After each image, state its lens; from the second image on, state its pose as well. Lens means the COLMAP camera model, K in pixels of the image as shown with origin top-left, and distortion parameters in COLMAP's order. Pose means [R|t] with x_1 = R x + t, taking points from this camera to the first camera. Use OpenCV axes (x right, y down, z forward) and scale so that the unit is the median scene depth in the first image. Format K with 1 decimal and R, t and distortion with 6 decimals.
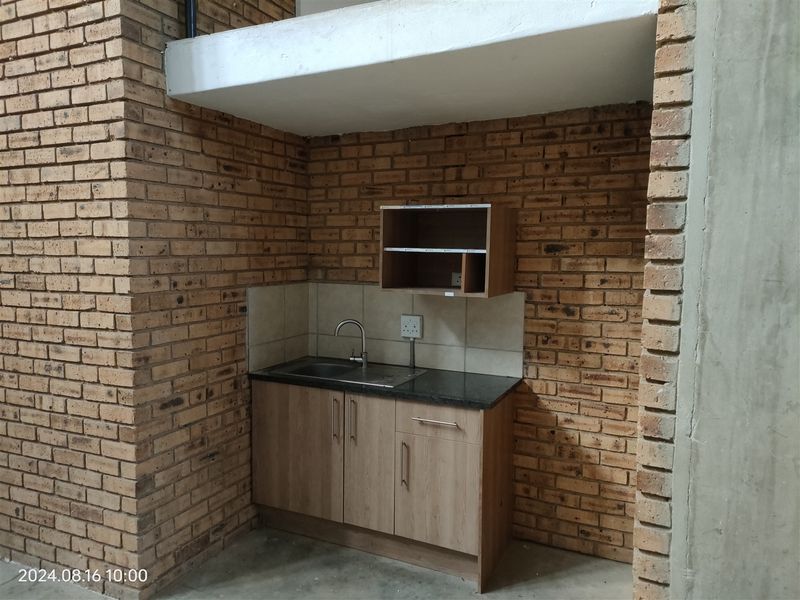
lens RADIAL K [[580.3, 0, 401.0], [0, 580.3, 298.7], [0, 0, 1]] dist [0.036504, -0.005637]
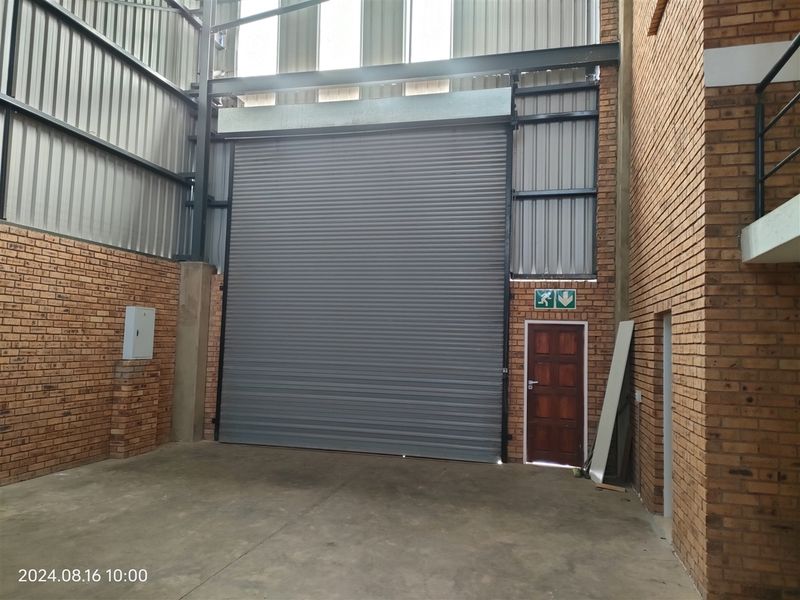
lens RADIAL K [[580.3, 0, 400.5], [0, 580.3, 296.9], [0, 0, 1]] dist [0.036504, -0.005637]
pose [[0.191151, -0.075566, -0.978648, 0.907696], [-0.110689, 0.989013, -0.097986, -0.011614], [0.975300, 0.127055, 0.180686, -0.126089]]
